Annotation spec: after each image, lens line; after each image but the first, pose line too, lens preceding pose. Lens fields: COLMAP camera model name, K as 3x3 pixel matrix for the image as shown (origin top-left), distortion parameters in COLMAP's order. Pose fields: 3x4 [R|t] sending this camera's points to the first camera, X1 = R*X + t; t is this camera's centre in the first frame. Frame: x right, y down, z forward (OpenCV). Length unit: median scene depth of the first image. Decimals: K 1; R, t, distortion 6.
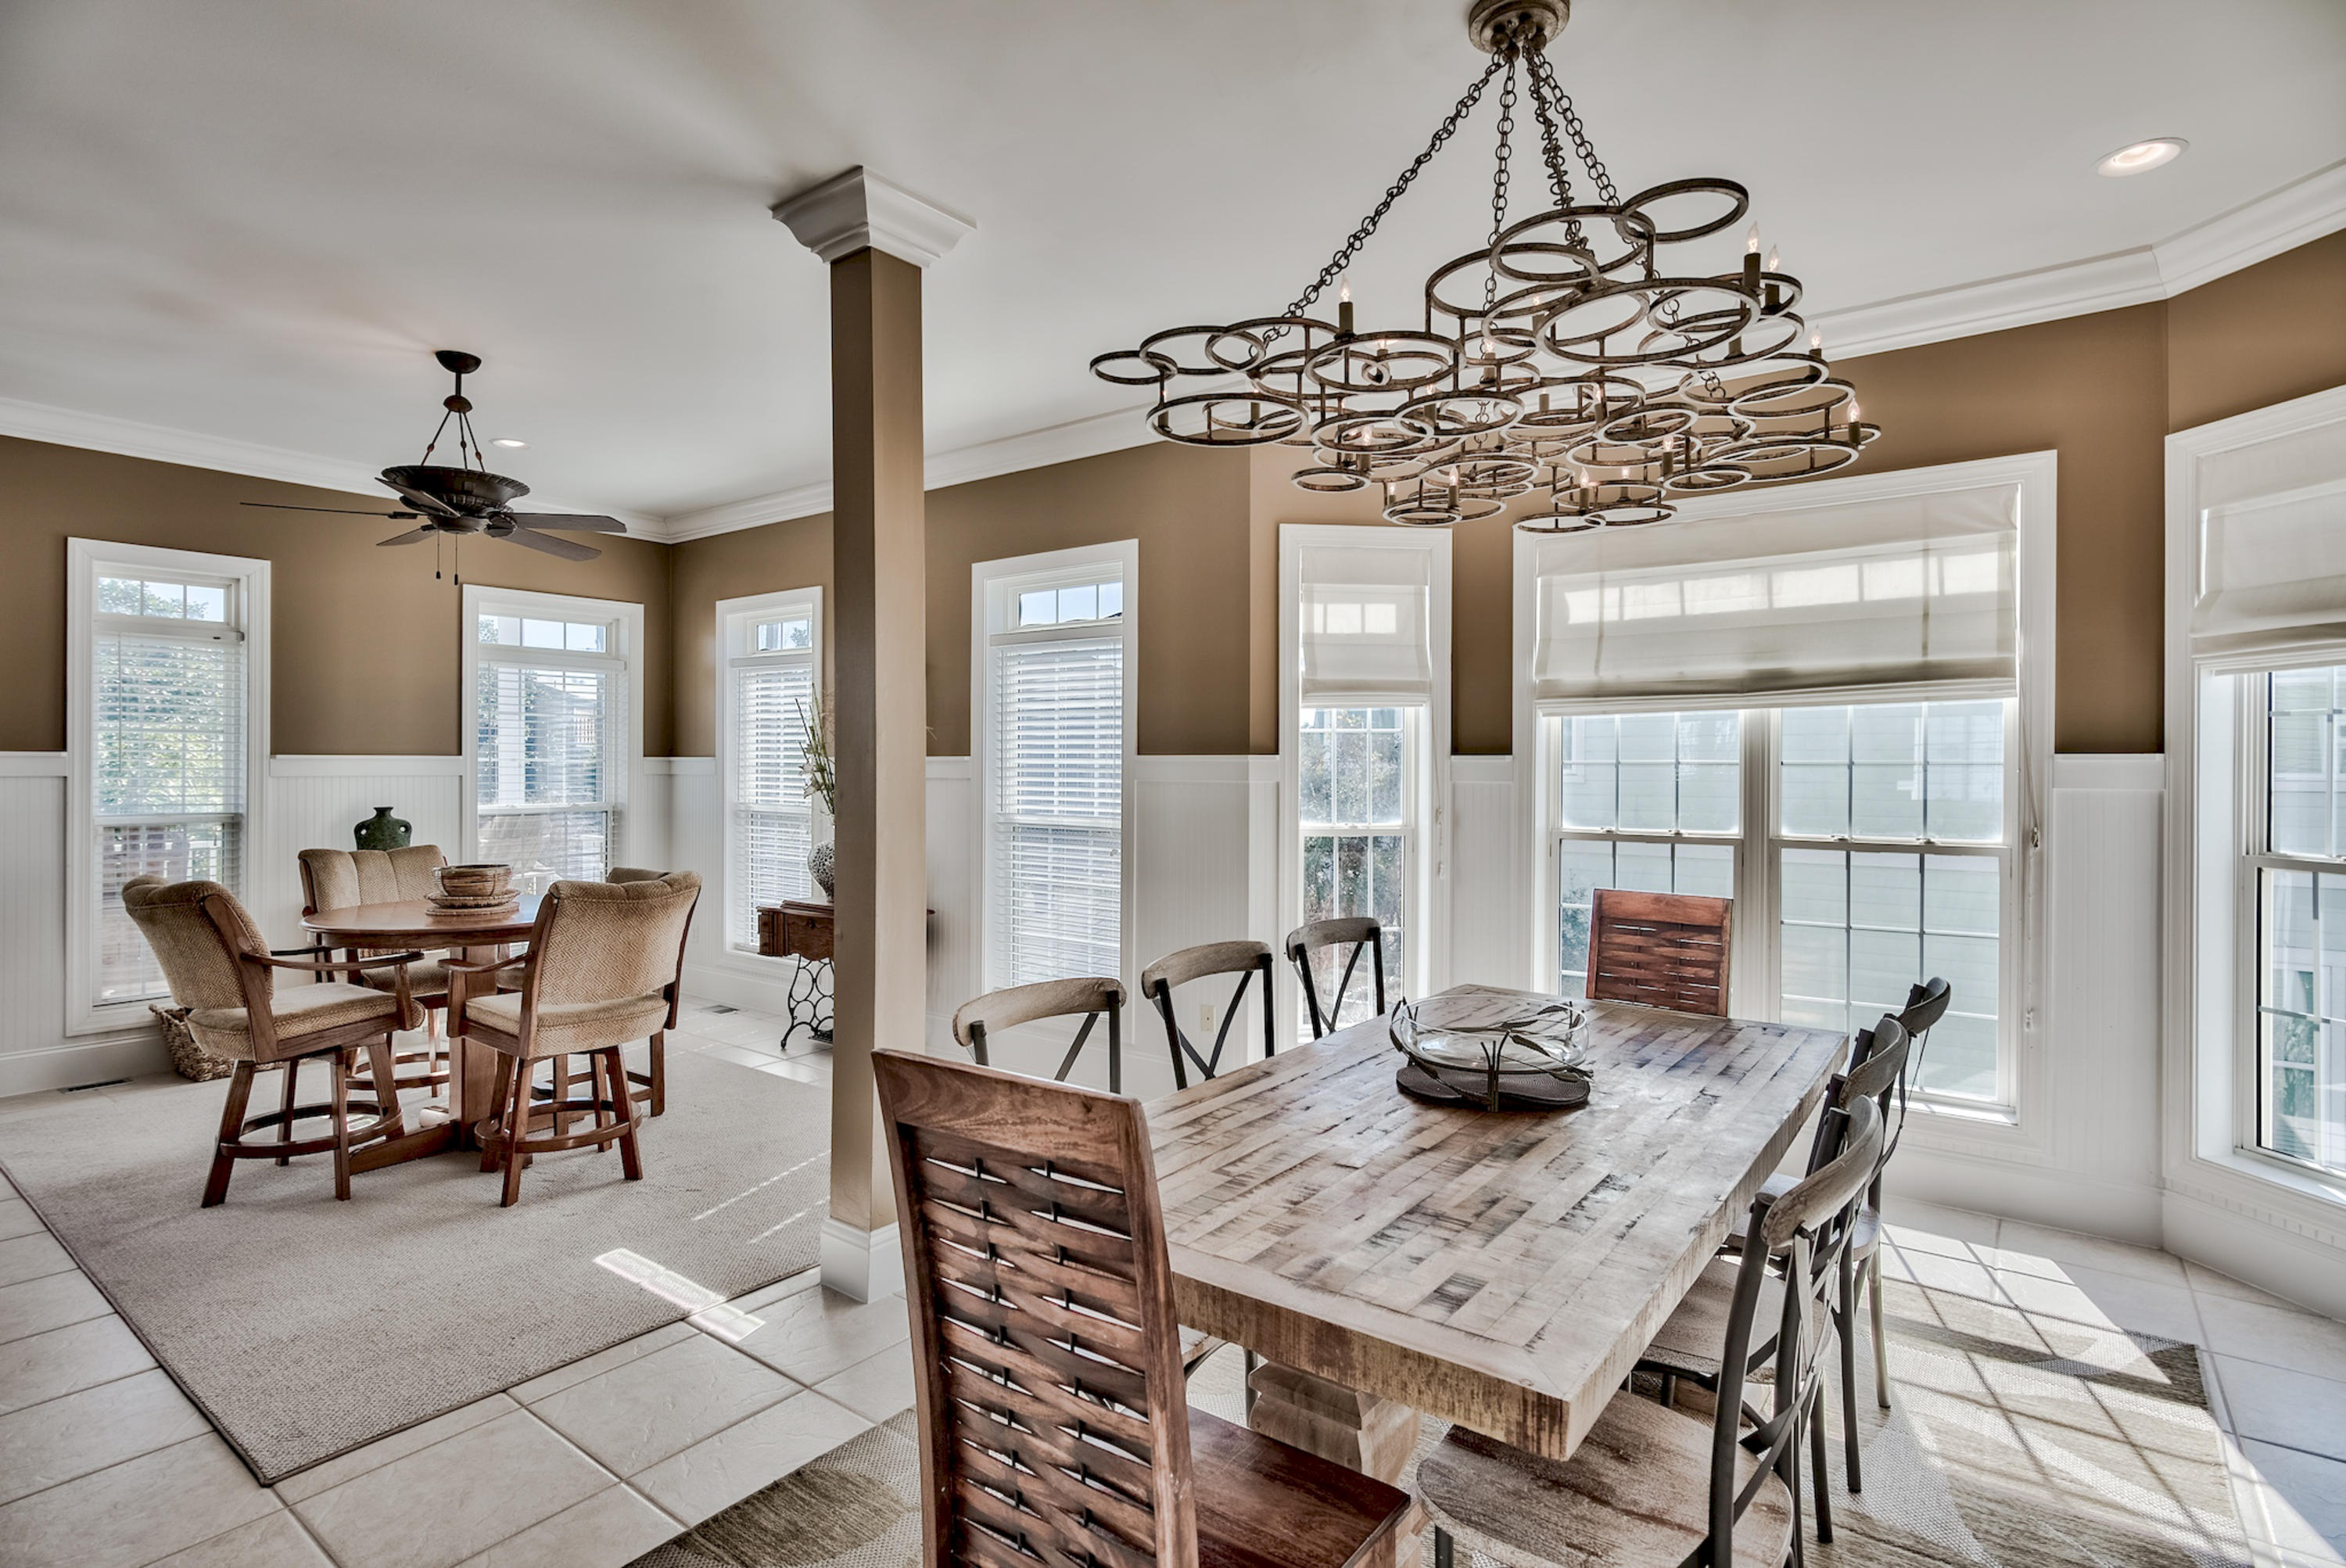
lens RADIAL K [[1159.0, 0, 1170.5], [0, 1159.0, 782.1], [0, 0, 1]] dist [-0.004987, 0.000109]
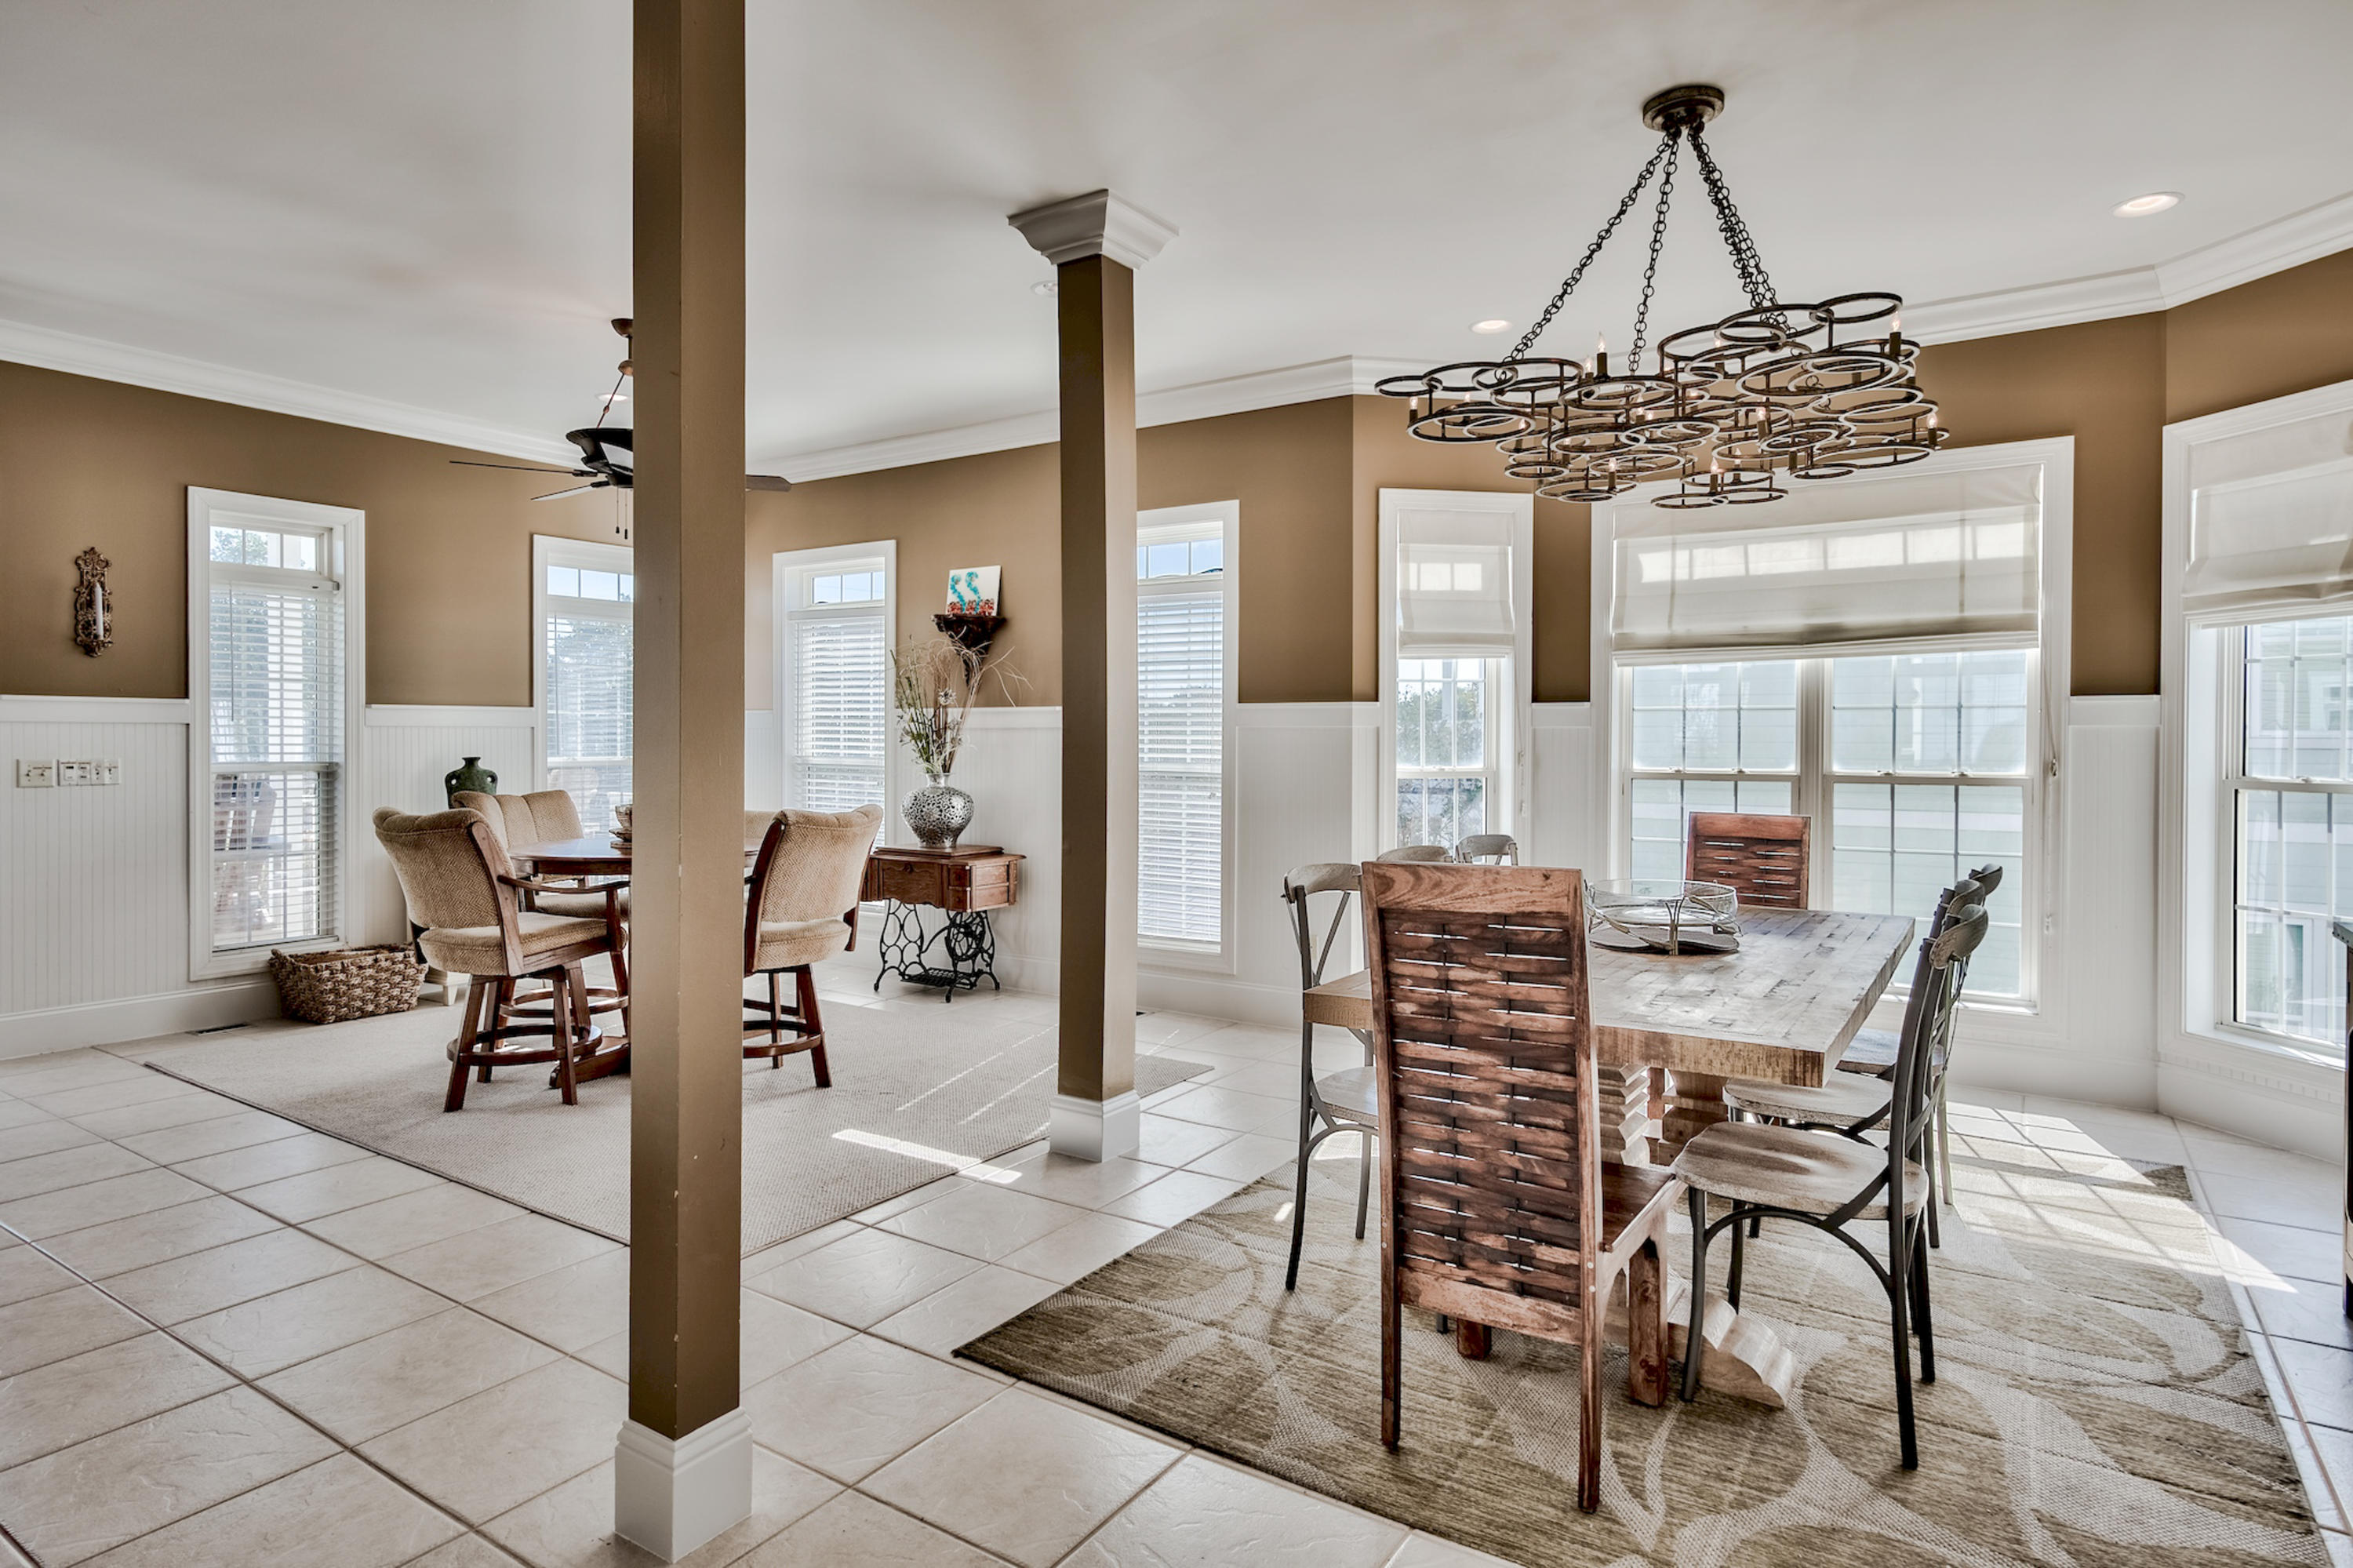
lens RADIAL K [[1294.8, 0, 1175.3], [0, 1294.8, 768.2], [0, 0, 1]] dist [0.006836, -0.002629]
pose [[0.997955, -0.003178, 0.063843, -0.222583], [0.002491, 0.999938, 0.010845, 0.031870], [-0.063873, -0.010664, 0.997901, -0.253638]]
